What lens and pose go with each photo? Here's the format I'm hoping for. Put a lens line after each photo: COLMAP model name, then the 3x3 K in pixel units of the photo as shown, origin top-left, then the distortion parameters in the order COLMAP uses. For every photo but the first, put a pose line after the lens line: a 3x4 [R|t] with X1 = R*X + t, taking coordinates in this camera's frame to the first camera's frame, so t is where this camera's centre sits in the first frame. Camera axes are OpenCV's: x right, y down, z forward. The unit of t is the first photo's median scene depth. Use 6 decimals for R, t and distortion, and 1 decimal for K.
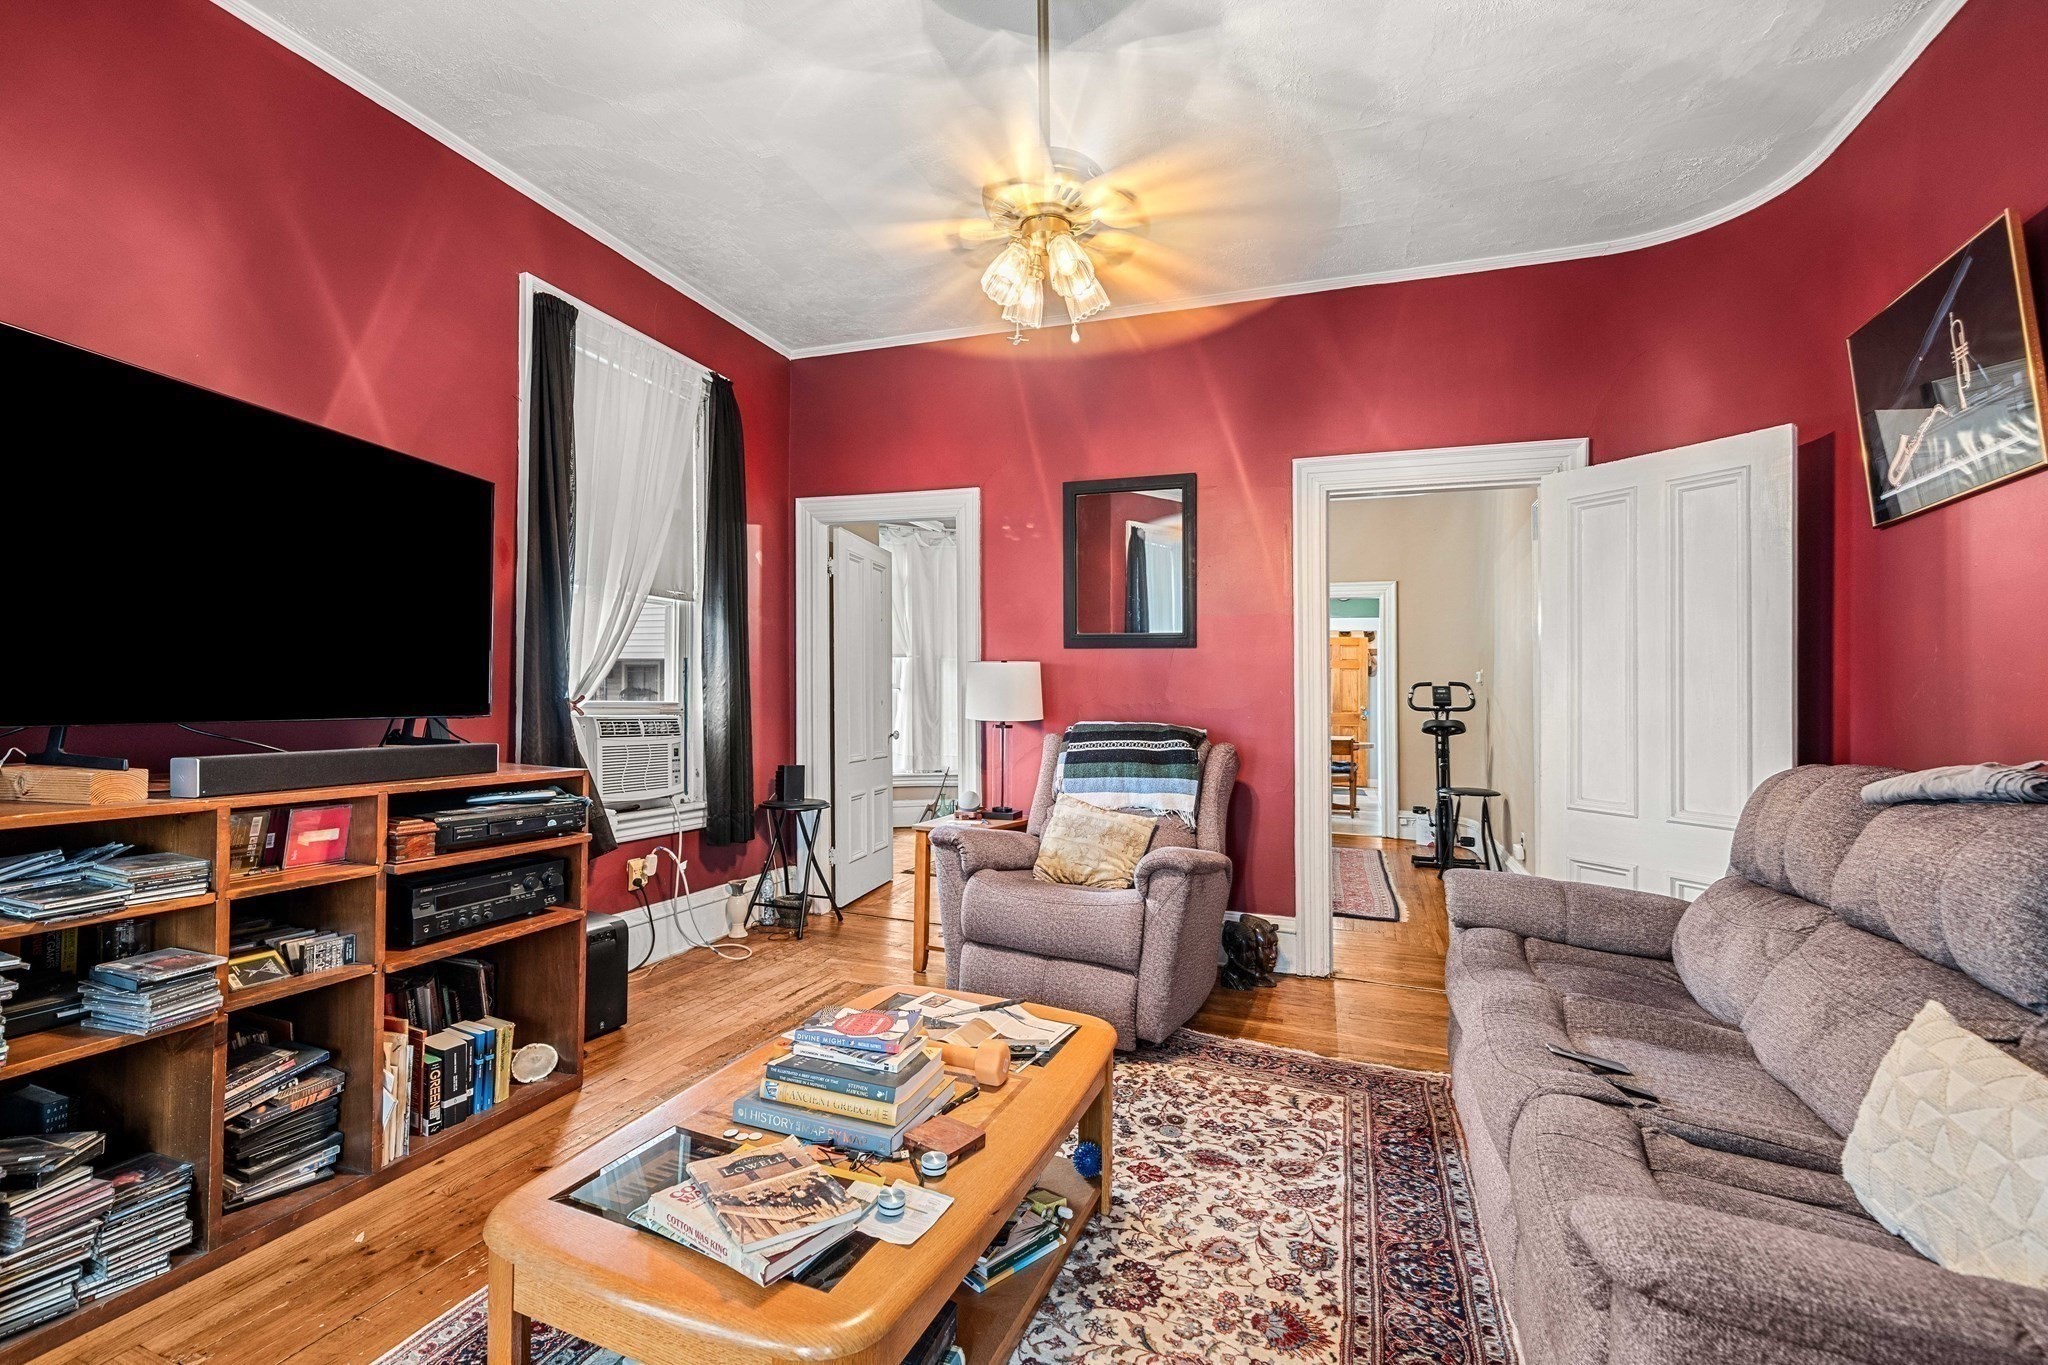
lens RADIAL K [[911.1, 0, 1022.2], [0, 911.1, 677.5], [0, 0, 1]] dist [0.000590, 0.000072]
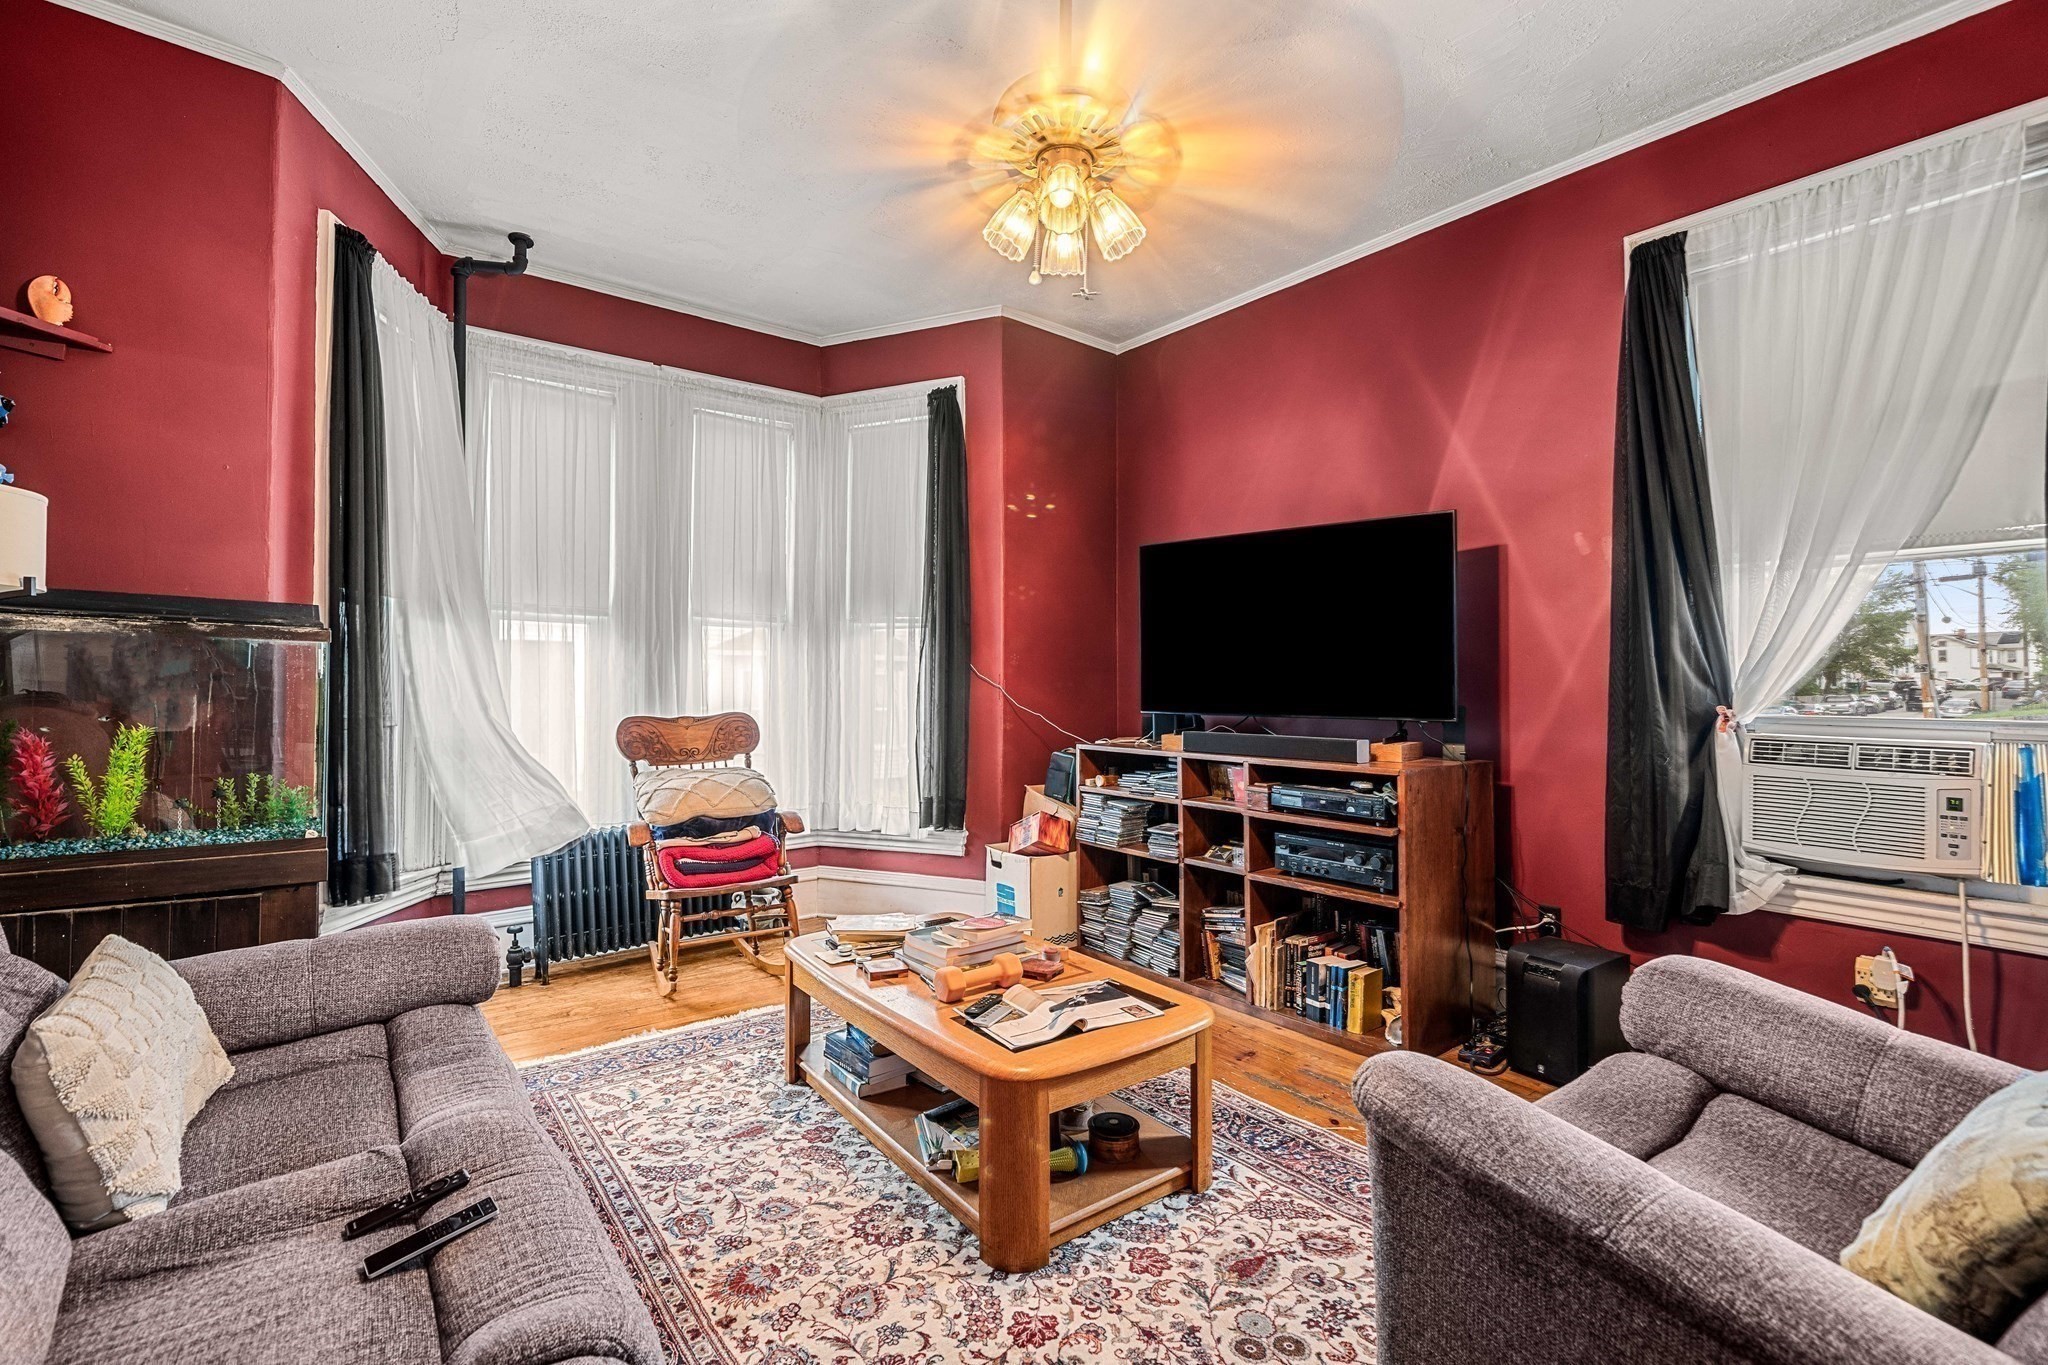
lens RADIAL K [[911.1, 0, 1010.8], [0, 911.1, 712.3], [0, 0, 1]] dist [0.000590, 0.000072]
pose [[-0.533877, -0.007498, -0.845529, 0.940855], [-0.001658, 0.999968, -0.007820, 0.059181], [0.845560, -0.002774, -0.533873, 1.672497]]
